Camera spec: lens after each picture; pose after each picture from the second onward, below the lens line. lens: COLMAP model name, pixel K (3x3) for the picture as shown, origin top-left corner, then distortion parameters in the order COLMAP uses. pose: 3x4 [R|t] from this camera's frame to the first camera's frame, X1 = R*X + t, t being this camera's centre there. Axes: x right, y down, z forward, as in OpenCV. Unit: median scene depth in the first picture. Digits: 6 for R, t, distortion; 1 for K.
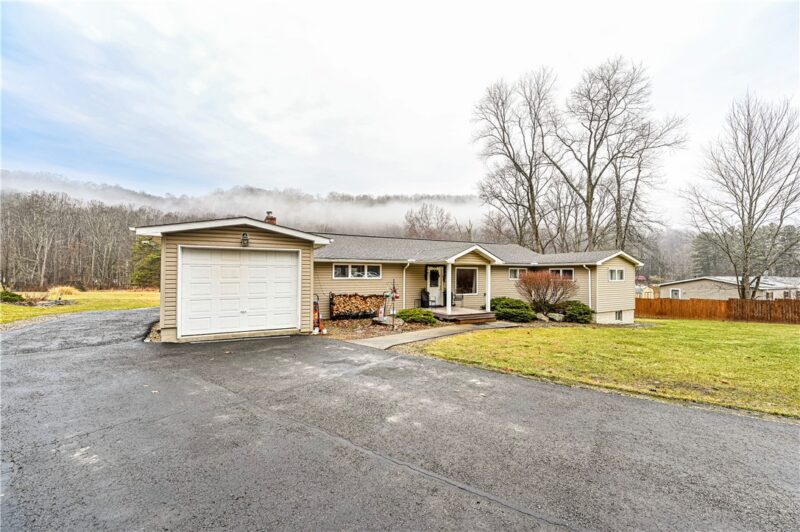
lens RADIAL K [[319.3, 0, 400.0], [0, 319.3, 266.0], [0, 0, 1]] dist [-0.001560, -0.000031]
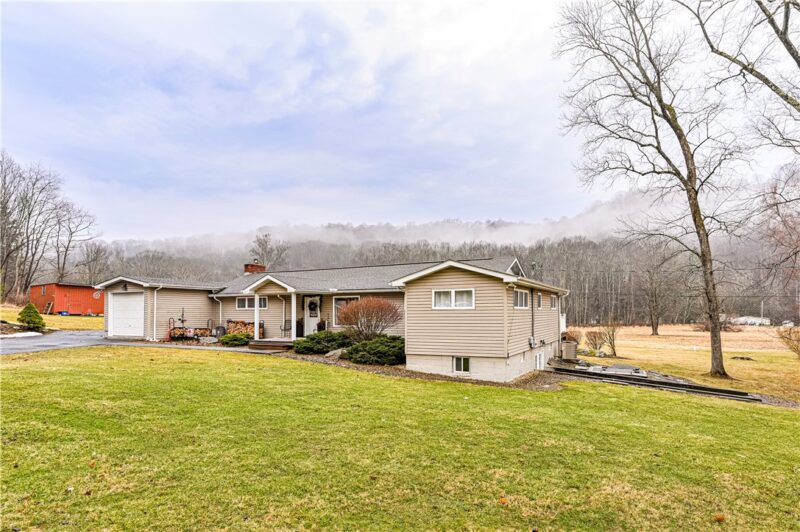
lens RADIAL K [[453.8, 0, 407.2], [0, 453.8, 293.9], [0, 0, 1]] dist [-0.002580, -0.000754]
pose [[0.577851, -0.041288, -0.815097, 1.439733], [0.025958, 0.999144, -0.032209, 0.046647], [0.815730, -0.002546, 0.578428, 0.430323]]
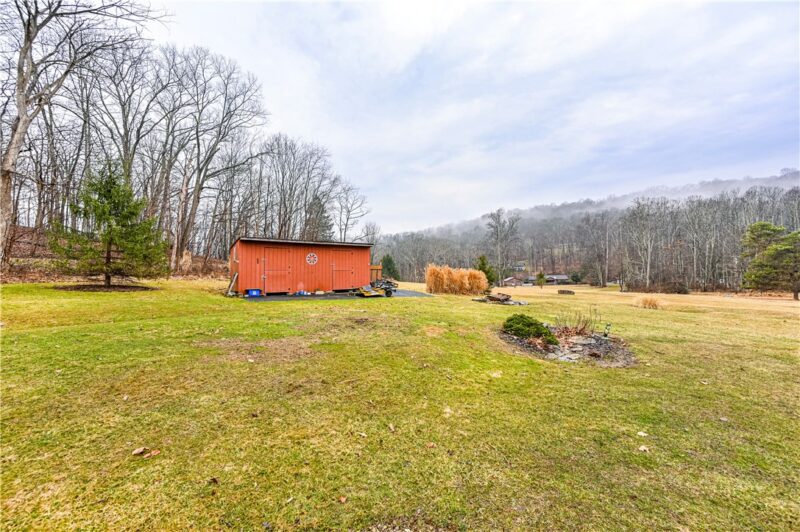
lens RADIAL K [[314.0, 0, 400.0], [0, 314.0, 266.0], [0, 0, 1]] dist [0.000724, 0.000212]
pose [[0.042990, -0.043938, -0.998109, -0.611371], [0.046485, 0.998038, -0.041933, 0.002314], [0.997993, -0.044595, 0.044948, 0.715520]]
